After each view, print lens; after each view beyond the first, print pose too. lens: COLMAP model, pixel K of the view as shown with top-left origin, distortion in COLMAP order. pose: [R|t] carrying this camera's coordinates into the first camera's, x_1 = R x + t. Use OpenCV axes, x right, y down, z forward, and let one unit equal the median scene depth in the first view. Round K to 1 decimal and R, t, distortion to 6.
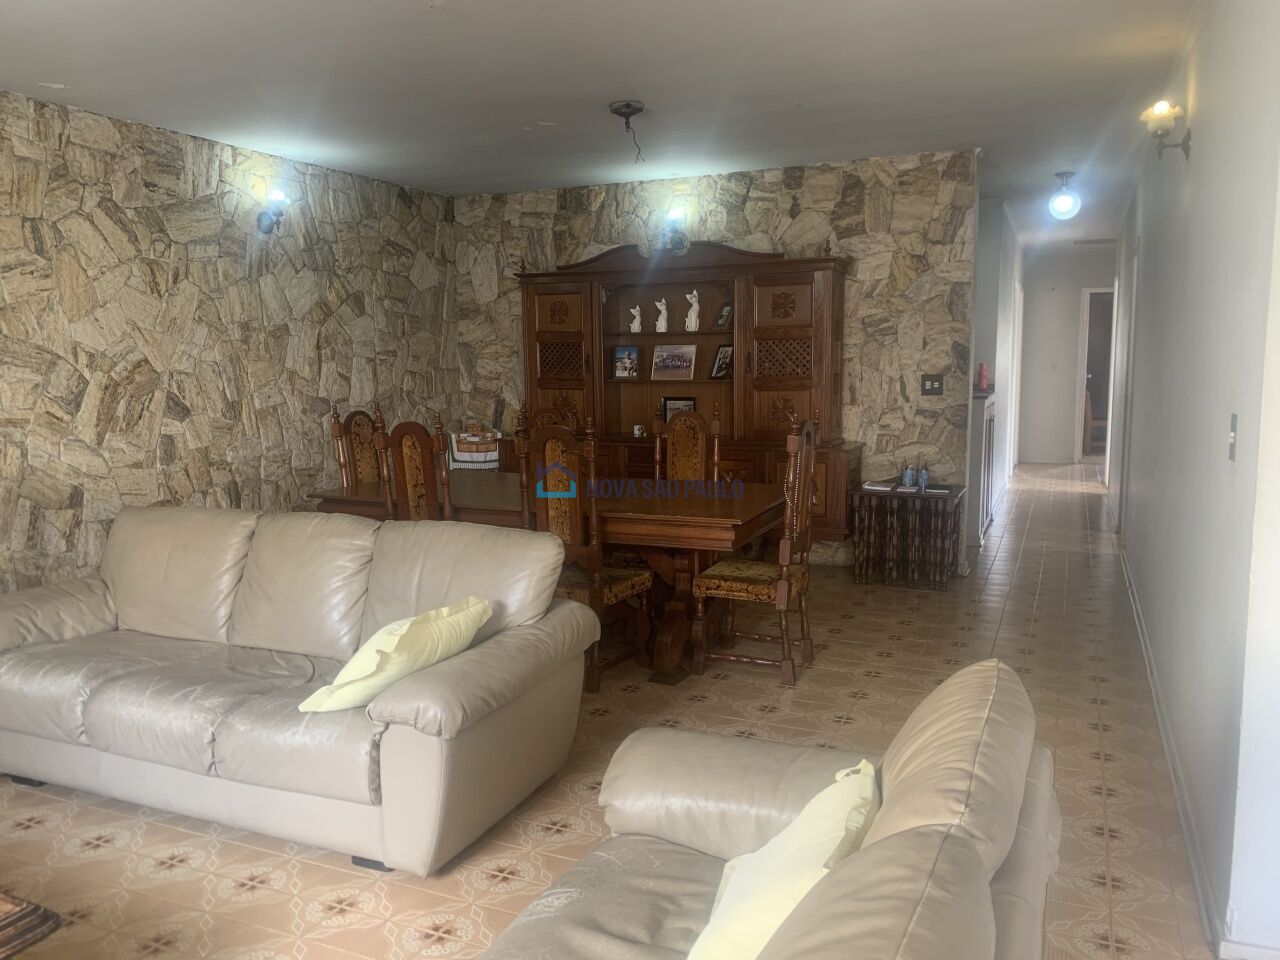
lens RADIAL K [[1049.3, 0, 639.7], [0, 1049.3, 466.1], [0, 0, 1]] dist [0.087529, -0.007494]
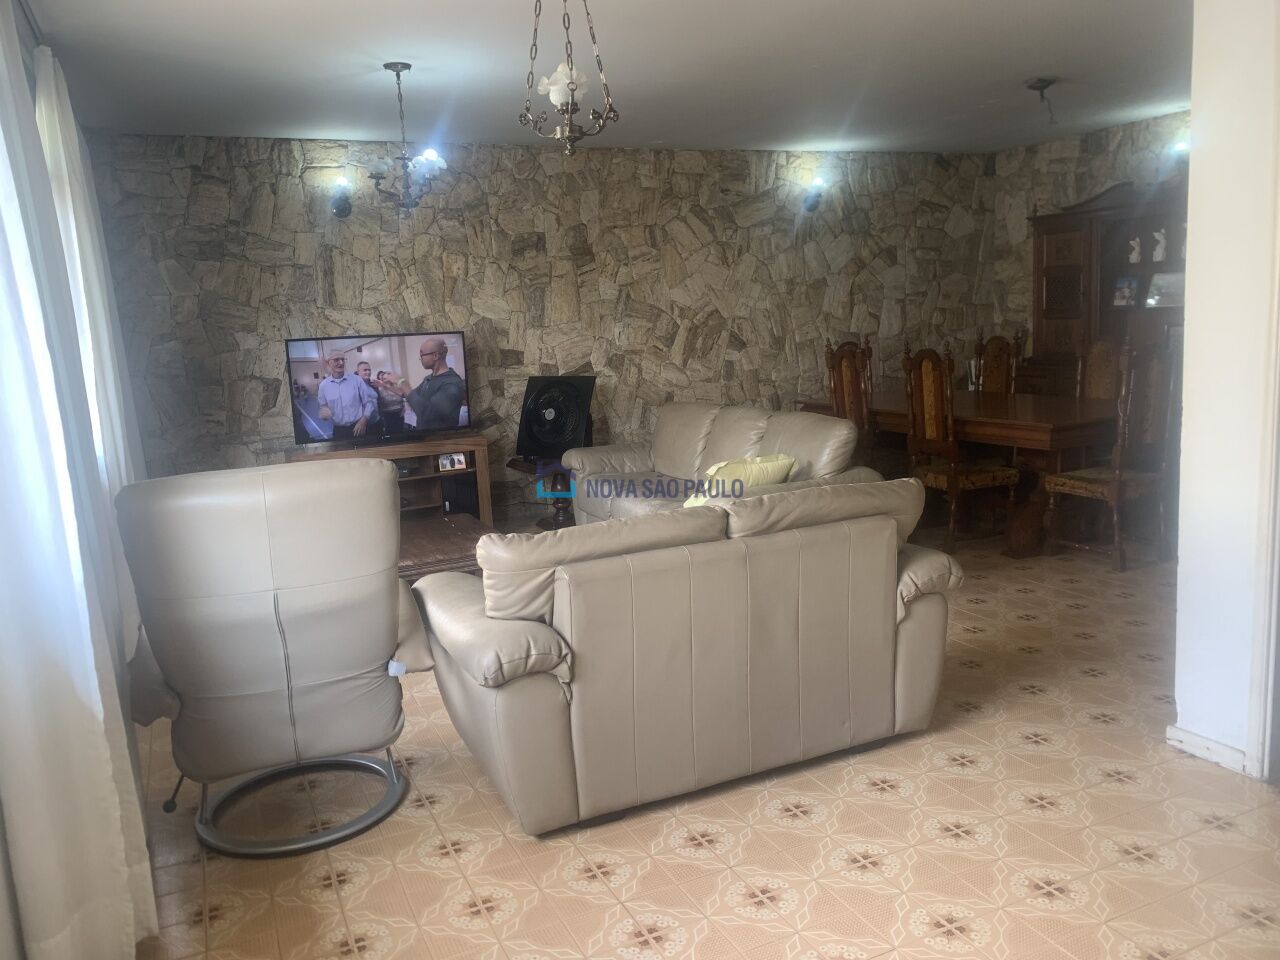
lens RADIAL K [[997.1, 0, 632.3], [0, 997.1, 471.5], [0, 0, 1]] dist [0.082503, -0.073643]
pose [[0.788454, 0.064078, -0.611747, 0.281029], [-0.020113, 0.996713, 0.078479, 0.016542], [0.614765, -0.049573, 0.787151, -0.168382]]
